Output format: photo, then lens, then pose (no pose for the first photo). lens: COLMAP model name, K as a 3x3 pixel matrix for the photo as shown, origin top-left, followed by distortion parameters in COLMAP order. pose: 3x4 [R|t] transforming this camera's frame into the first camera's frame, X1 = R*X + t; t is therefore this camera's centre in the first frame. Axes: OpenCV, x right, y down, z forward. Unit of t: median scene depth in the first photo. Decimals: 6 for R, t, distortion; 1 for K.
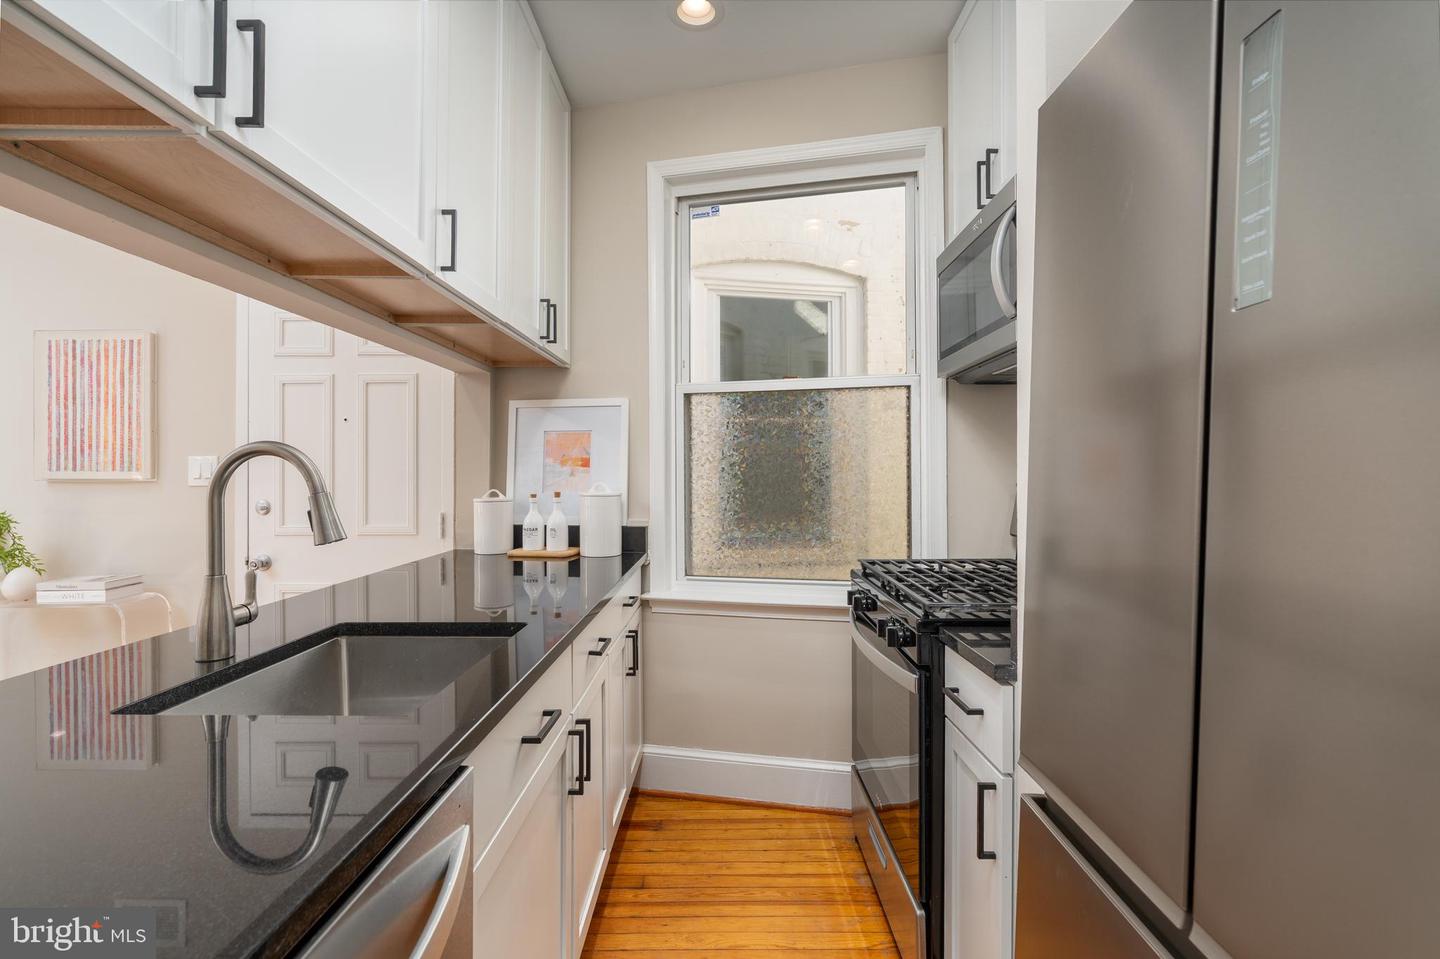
lens RADIAL K [[661.1, 0, 720.3], [0, 661.1, 474.9], [0, 0, 1]] dist [0.000207, 0.001507]
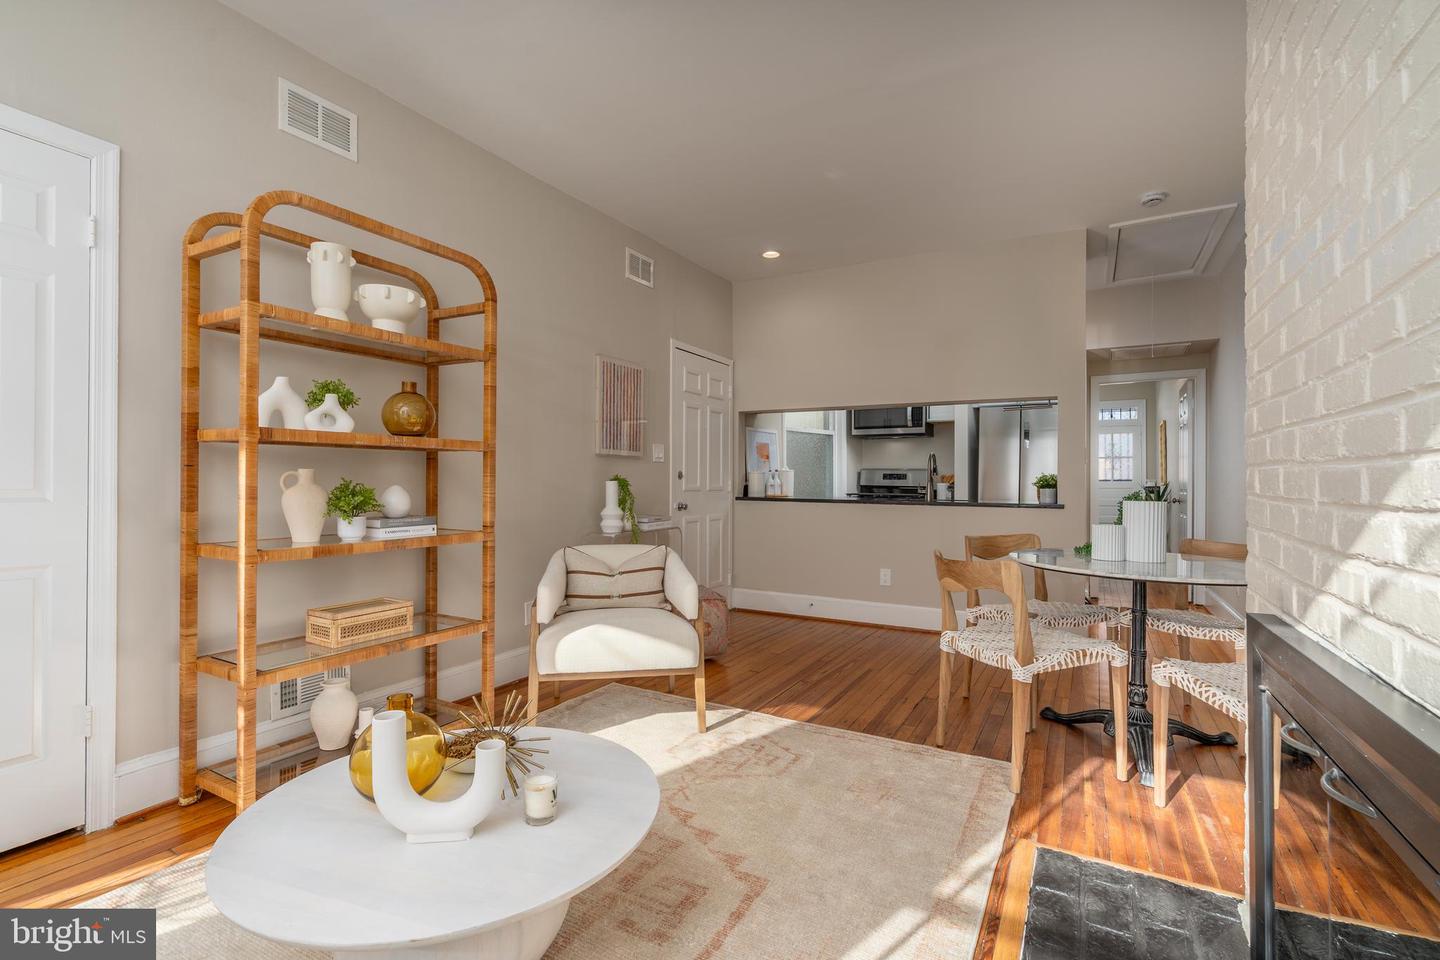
lens RADIAL K [[651.6, 0, 720.0], [0, 651.6, 480.0], [0, 0, 1]] dist [0.000860, 0.000308]
pose [[0.476284, 0.009137, 0.879244, -2.235149], [-0.003346, 0.999958, -0.008578, 0.078747], [-0.879285, 0.001144, 0.476294, 0.074948]]
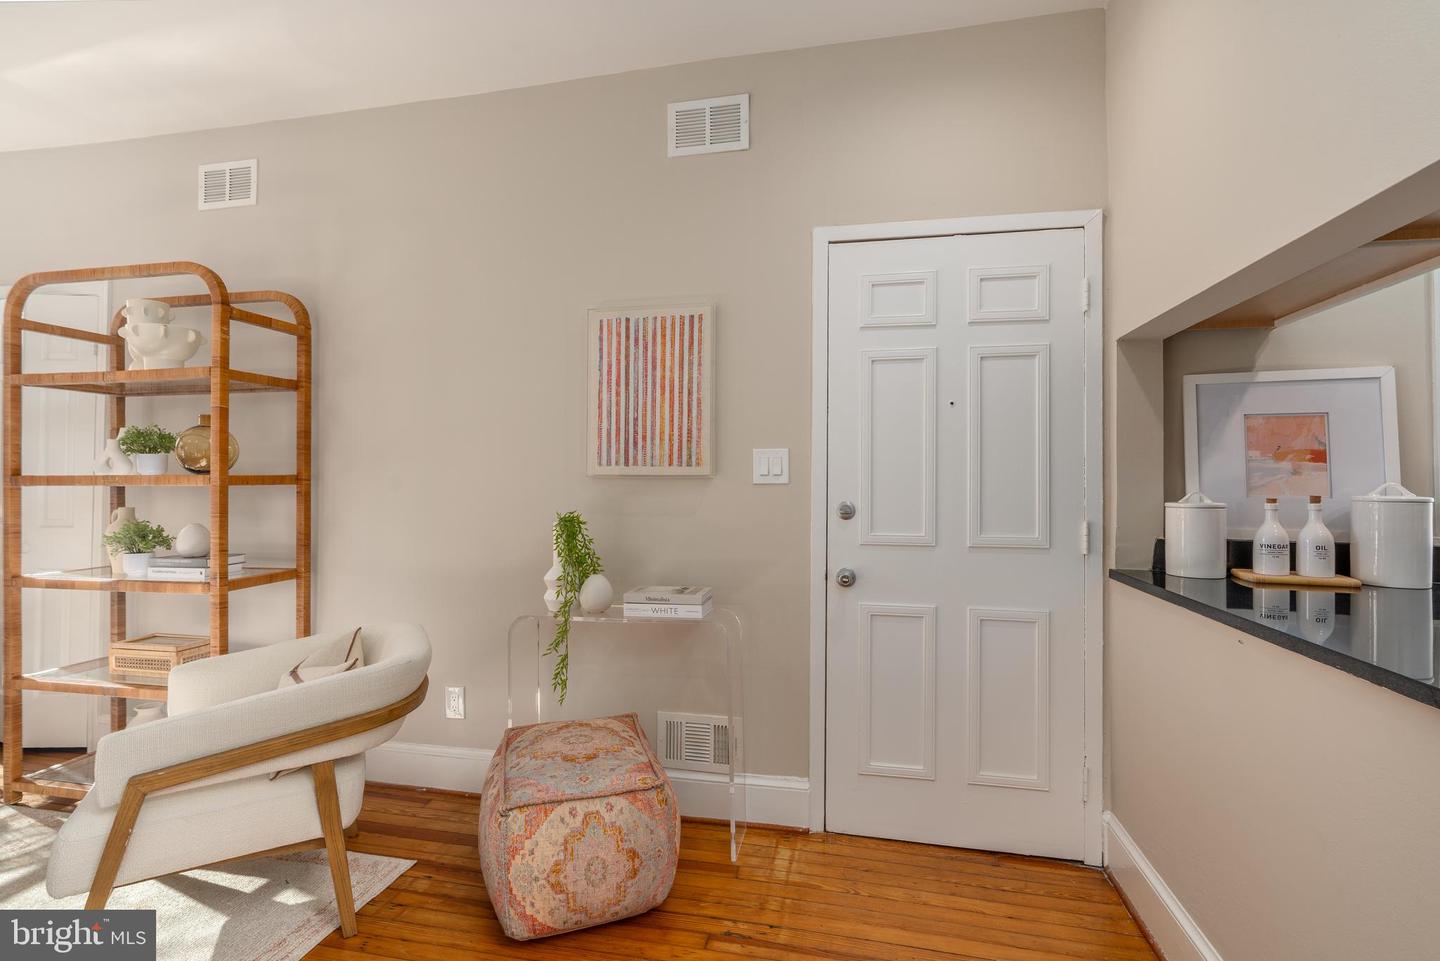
lens RADIAL K [[696.5, 0, 694.6], [0, 696.5, 467.1], [0, 0, 1]] dist [-0.001550, 0.000772]
pose [[0.981143, 0.003630, -0.193248, -0.727002], [-0.007390, 0.999797, -0.018741, 0.012934], [0.193141, 0.019816, 0.980971, 0.109265]]
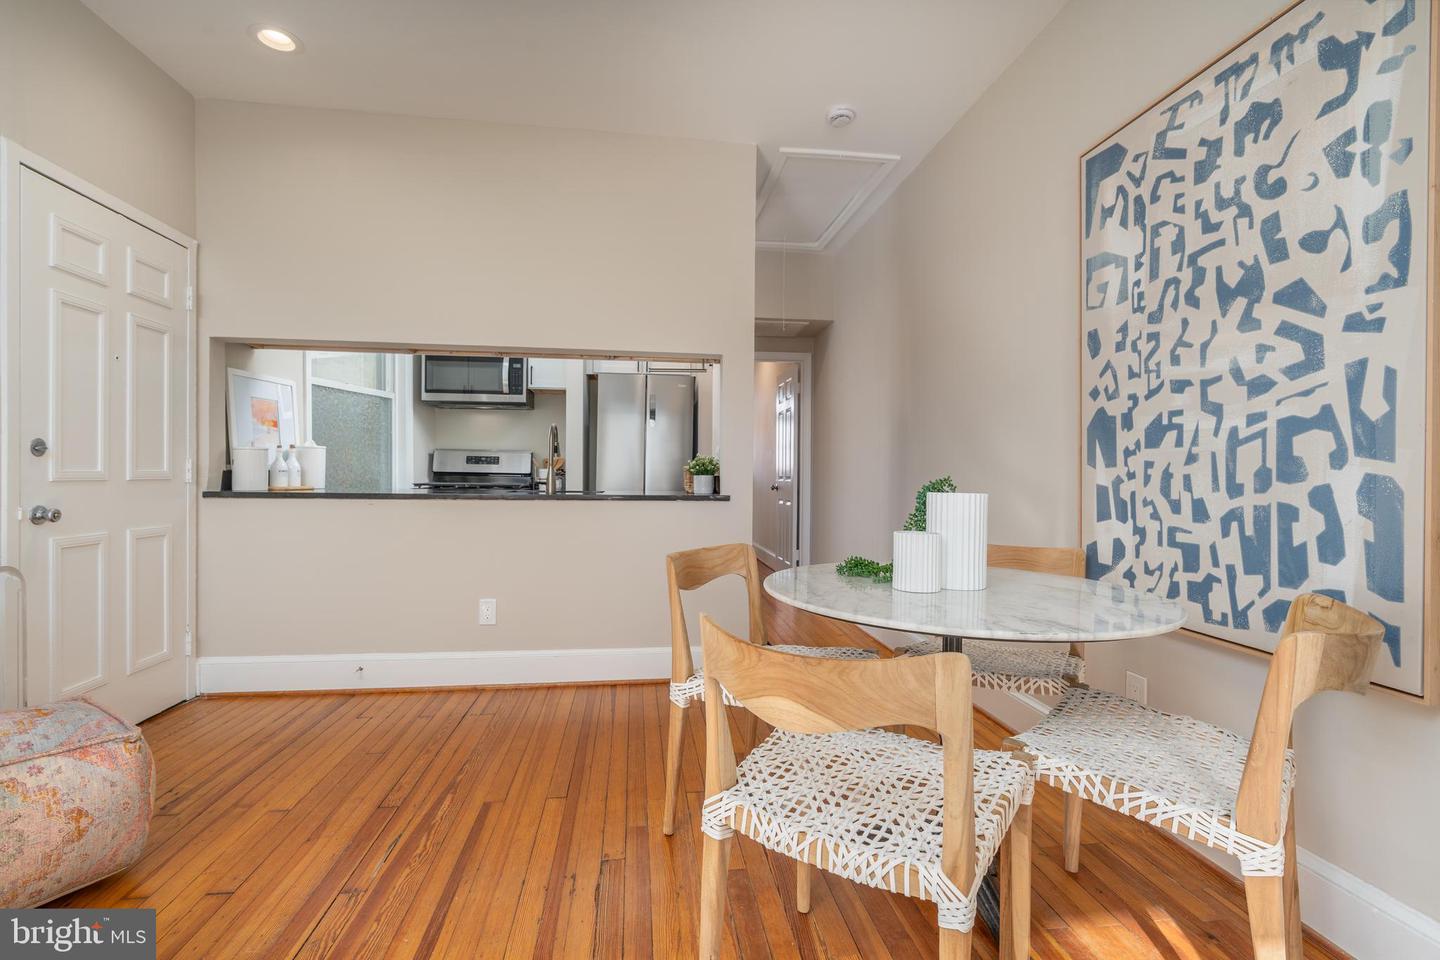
lens RADIAL K [[661.1, 0, 720.3], [0, 661.1, 475.4], [0, 0, 1]] dist [0.000207, 0.001507]
pose [[-0.152474, -0.000631, 0.988307, -1.670408], [-0.003158, 0.999995, 0.000151, 0.083168], [-0.988302, -0.003098, -0.152475, 0.300994]]
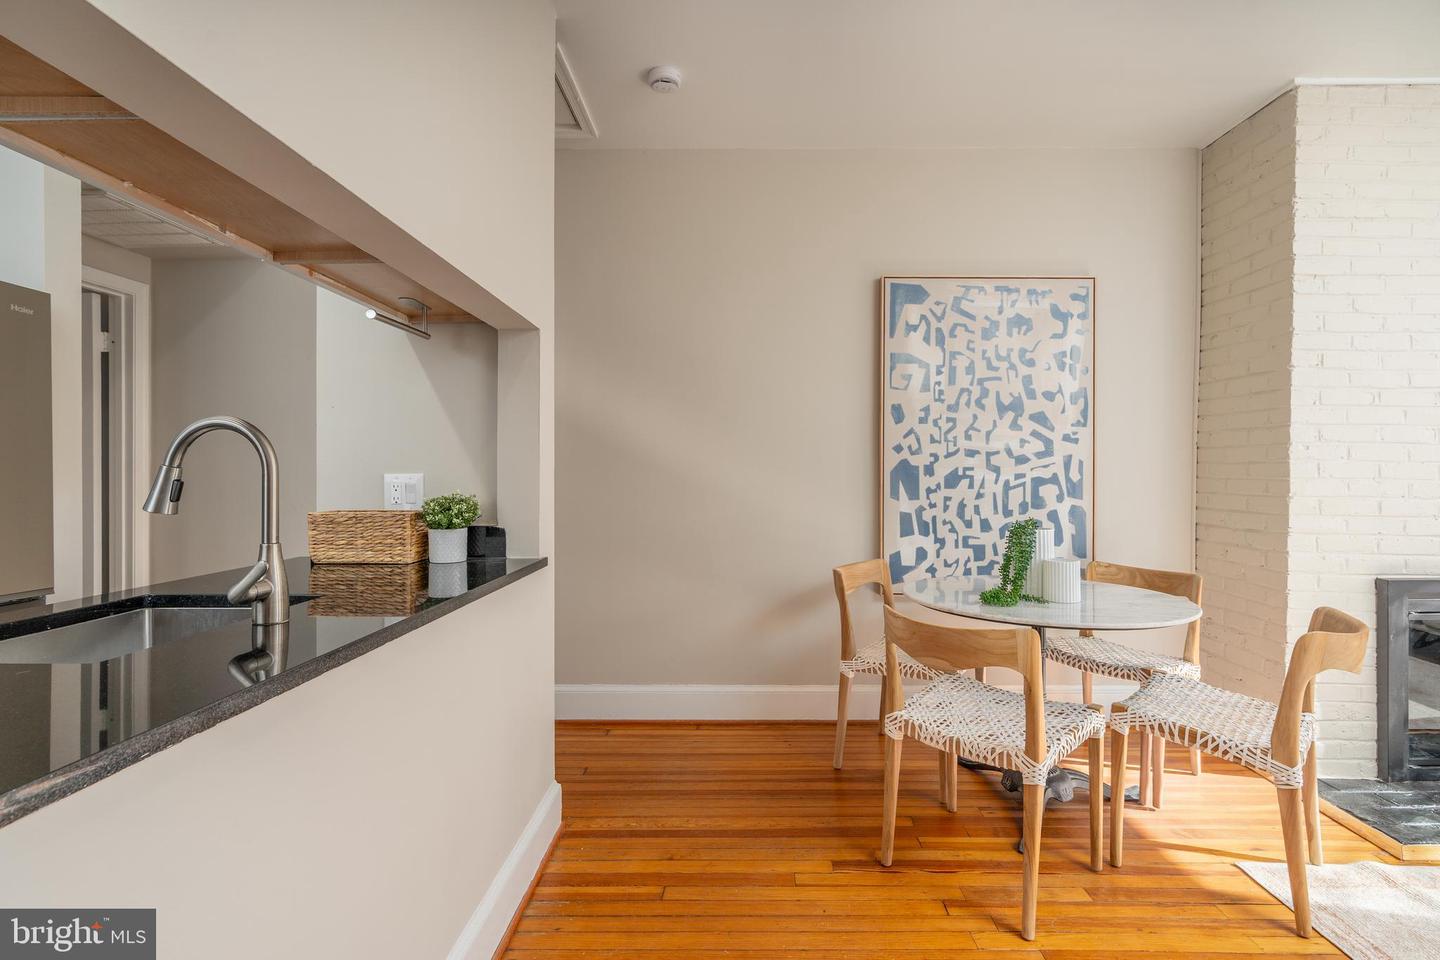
lens RADIAL K [[651.3, 0, 745.3], [0, 651.3, 468.2], [0, 0, 1]] dist [-0.003707, -0.000154]
pose [[-0.999719, -0.000712, -0.023708, -0.642294], [-0.000785, 0.999995, 0.003067, 0.012849], [0.023706, 0.003084, -0.999714, 0.865549]]
